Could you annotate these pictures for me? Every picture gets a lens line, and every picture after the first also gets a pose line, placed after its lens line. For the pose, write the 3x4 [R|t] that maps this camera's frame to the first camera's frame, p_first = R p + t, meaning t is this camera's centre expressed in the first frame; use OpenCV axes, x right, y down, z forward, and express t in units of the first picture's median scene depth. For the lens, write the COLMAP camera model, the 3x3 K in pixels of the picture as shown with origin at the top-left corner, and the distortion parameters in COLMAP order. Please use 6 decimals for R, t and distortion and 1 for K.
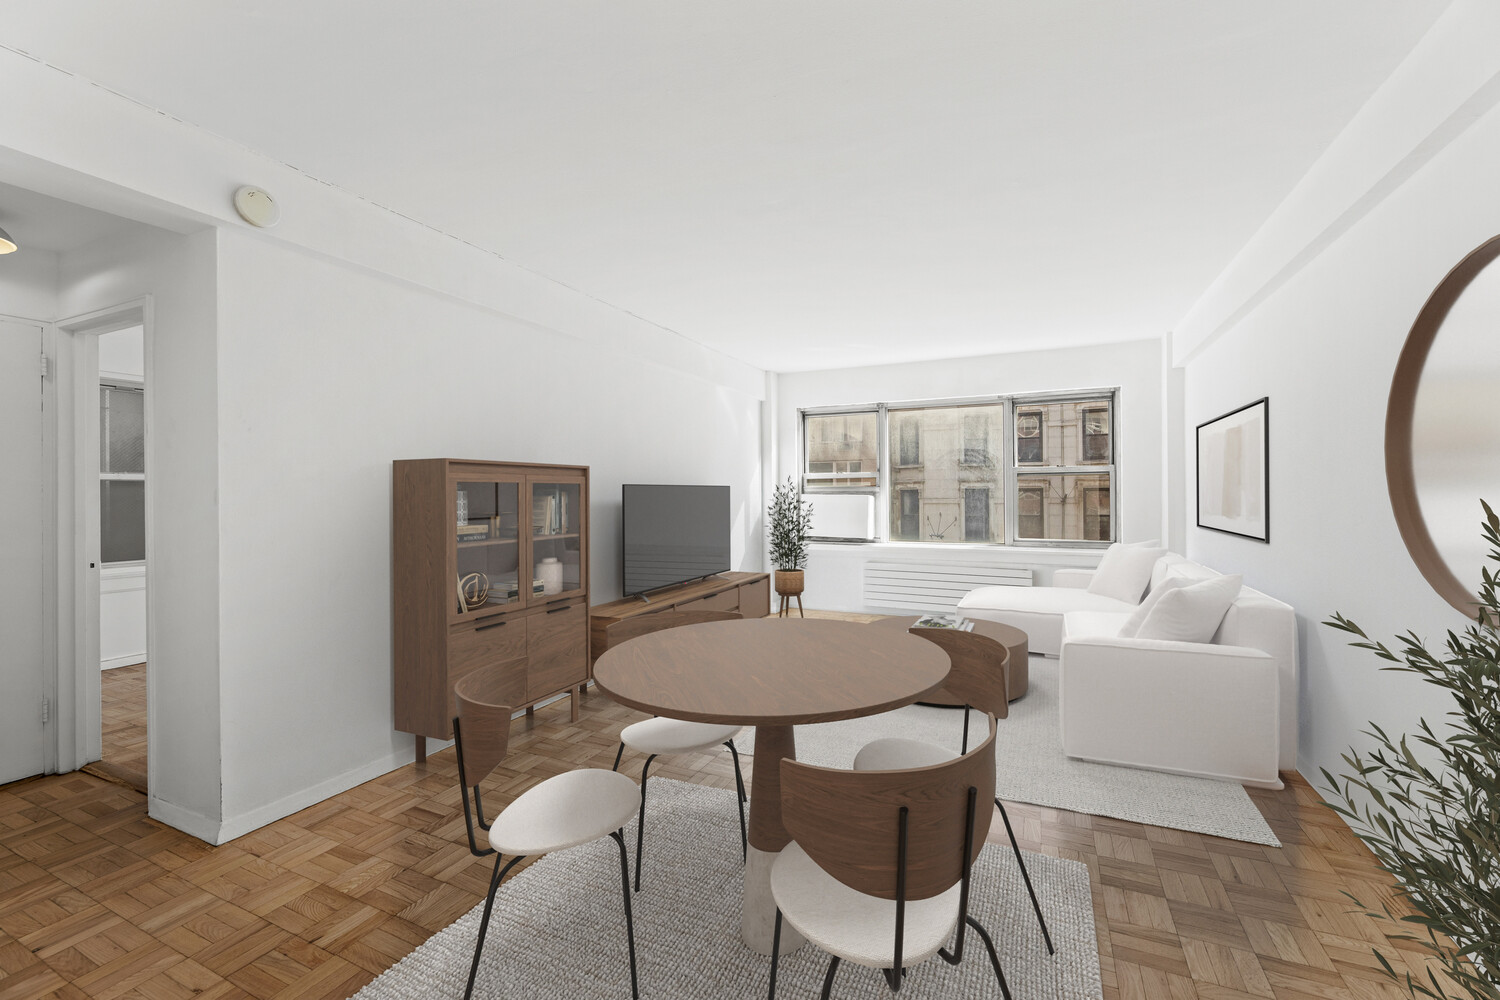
lens RADIAL K [[624.0, 0, 748.7], [0, 624.0, 492.8], [0, 0, 1]] dist [-0.001303, -0.000063]
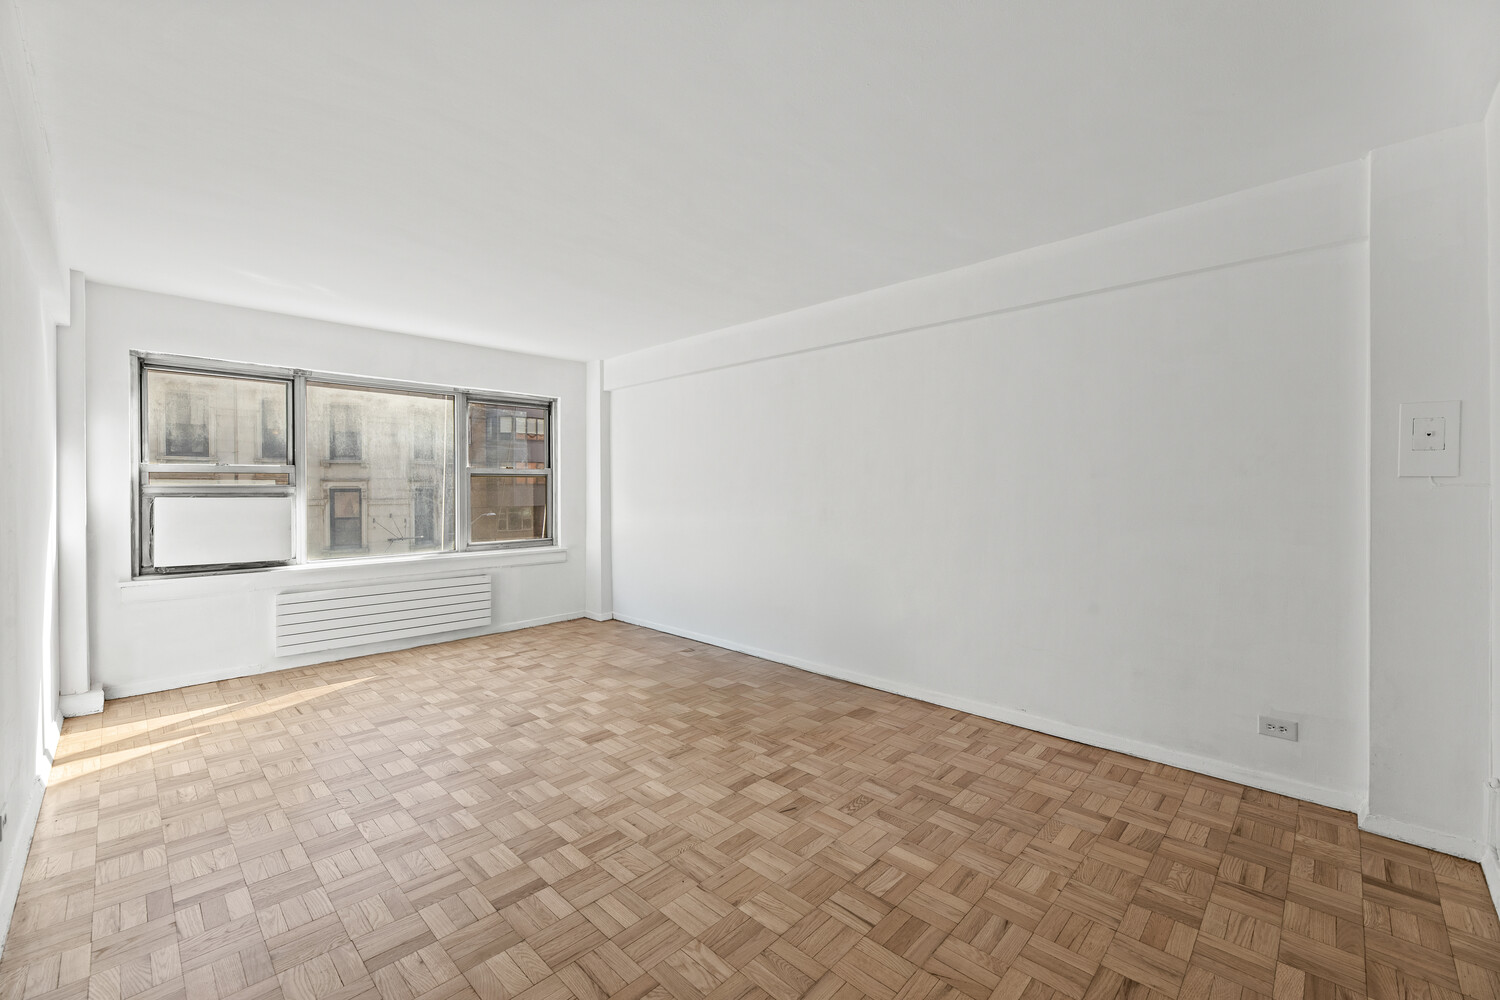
lens RADIAL K [[624.0, 0, 750.4], [0, 624.0, 498.9], [0, 0, 1]] dist [-0.001303, -0.000063]
pose [[0.332281, -0.008290, 0.943144, -0.295356], [0.001039, 0.999964, 0.008423, -0.000533], [-0.943180, -0.001819, 0.332277, 0.270277]]
